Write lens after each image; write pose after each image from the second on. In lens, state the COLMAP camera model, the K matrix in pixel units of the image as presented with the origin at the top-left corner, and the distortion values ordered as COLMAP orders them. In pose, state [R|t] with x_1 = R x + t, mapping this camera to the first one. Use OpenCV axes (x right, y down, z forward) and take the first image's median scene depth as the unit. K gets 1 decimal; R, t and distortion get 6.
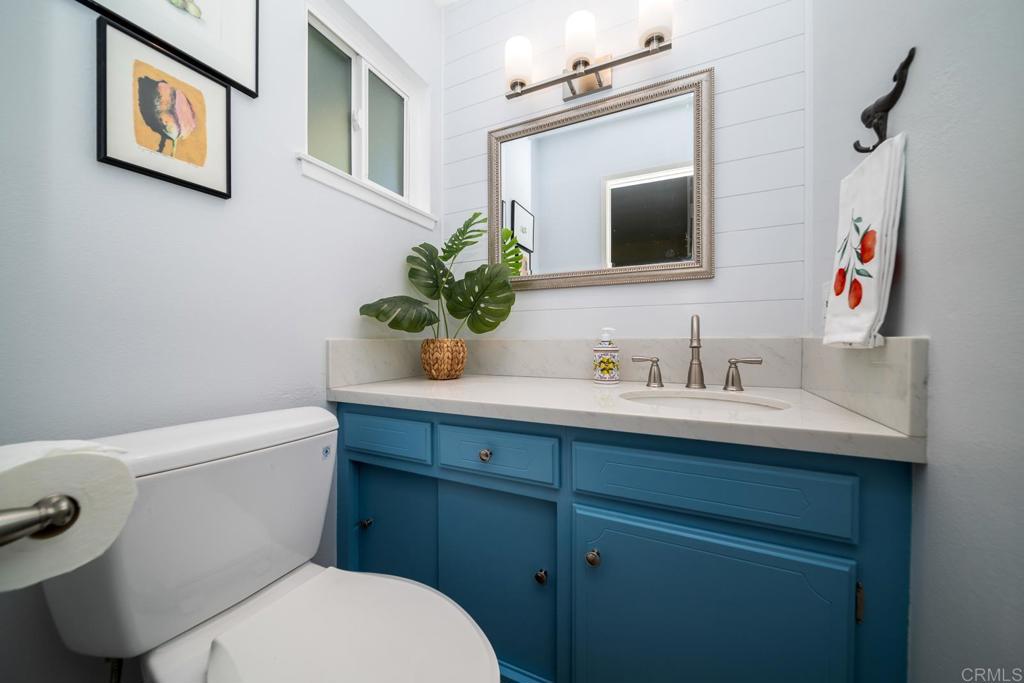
lens RADIAL K [[363.4, 0, 512.3], [0, 363.4, 345.8], [0, 0, 1]] dist [0.002681, -0.000080]
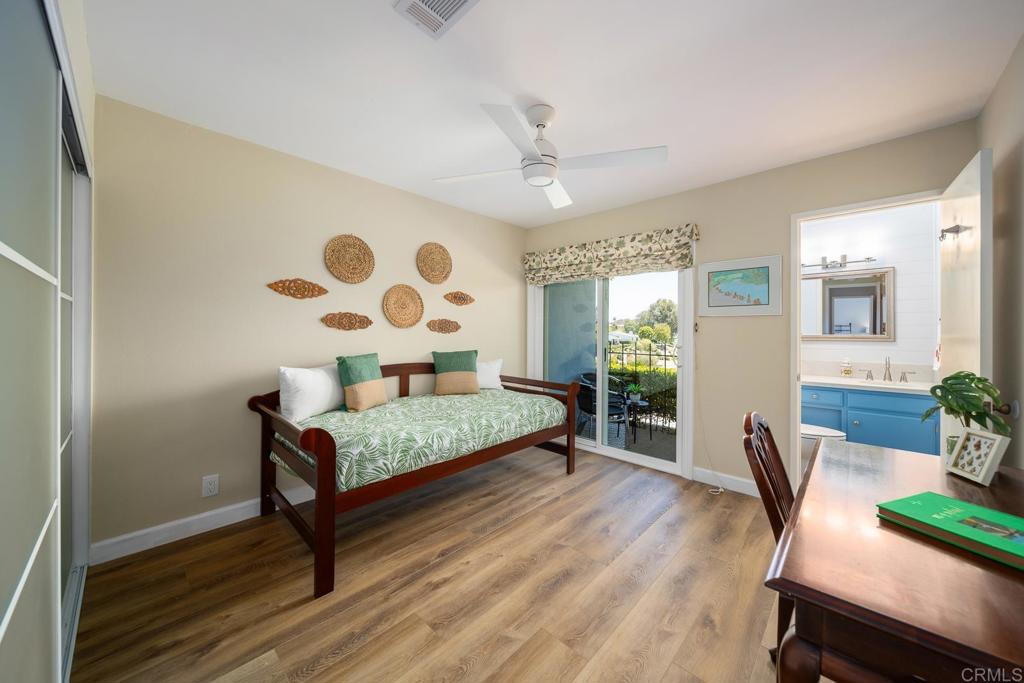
lens RADIAL K [[363.4, 0, 514.2], [0, 363.4, 334.4], [0, 0, 1]] dist [0.002681, -0.000080]
pose [[0.955350, -0.001159, -0.295474, -1.586101], [-0.000420, 0.999986, -0.005279, -0.253215], [0.295476, 0.005168, 0.955336, -2.845058]]
